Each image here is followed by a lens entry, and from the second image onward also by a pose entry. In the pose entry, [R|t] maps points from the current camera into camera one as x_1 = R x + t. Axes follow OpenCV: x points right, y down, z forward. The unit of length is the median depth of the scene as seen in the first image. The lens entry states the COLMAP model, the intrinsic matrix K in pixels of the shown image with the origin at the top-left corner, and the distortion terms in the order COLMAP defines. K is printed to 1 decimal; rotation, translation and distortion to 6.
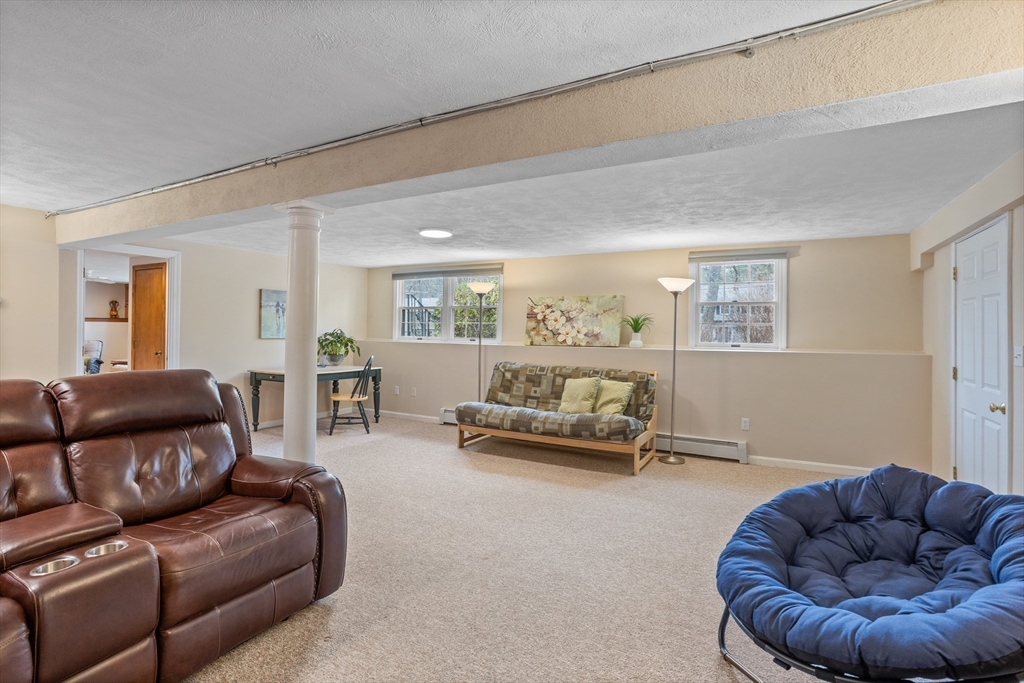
lens RADIAL K [[485.8, 0, 504.4], [0, 485.8, 334.9], [0, 0, 1]] dist [-0.043589, 0.025289]
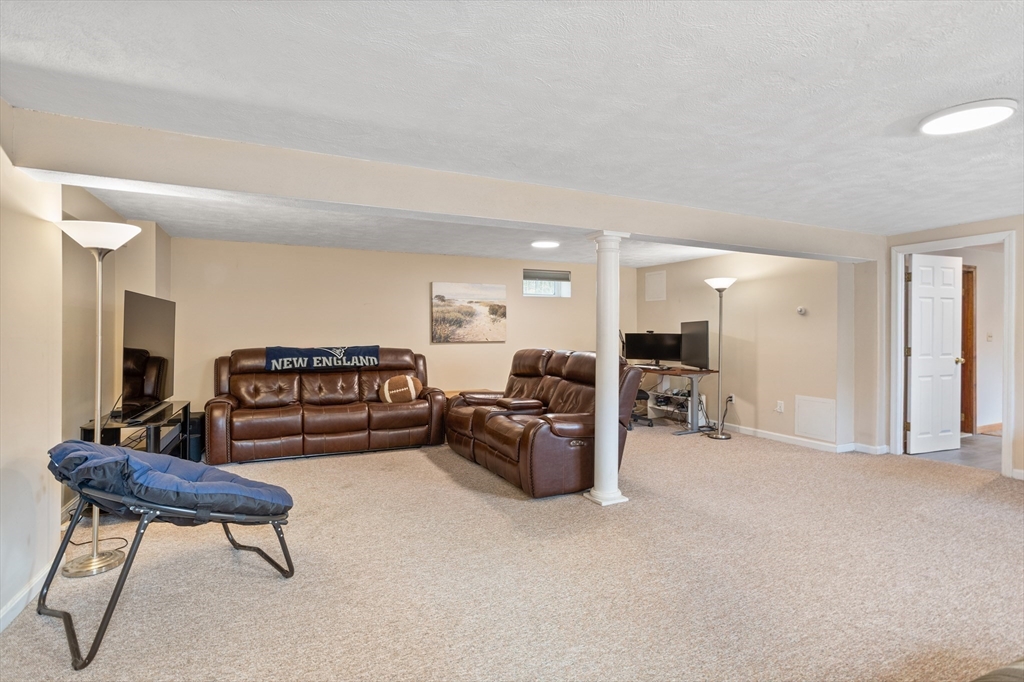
lens RADIAL K [[523.4, 0, 512.3], [0, 523.4, 334.1], [0, 0, 1]] dist [-0.052665, 0.033584]
pose [[-0.577677, 0.003793, -0.816257, 0.792816], [-0.009855, 0.999884, 0.011621, 0.001736], [0.816206, 0.014757, -0.577572, 1.459351]]
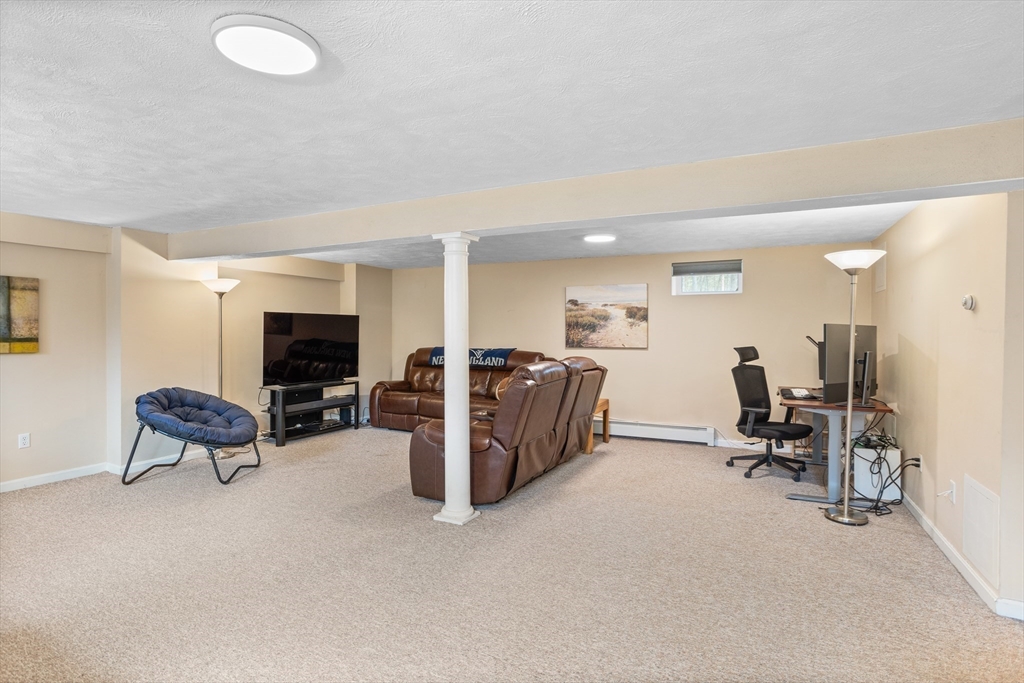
lens RADIAL K [[527.5, 0, 496.1], [0, 527.5, 337.2], [0, 0, 1]] dist [-0.069666, 0.050021]
pose [[-0.999918, -0.006275, -0.011202, -0.458167], [-0.006529, 0.999719, 0.022789, -0.023816], [0.011056, 0.022860, -0.999678, 2.114113]]
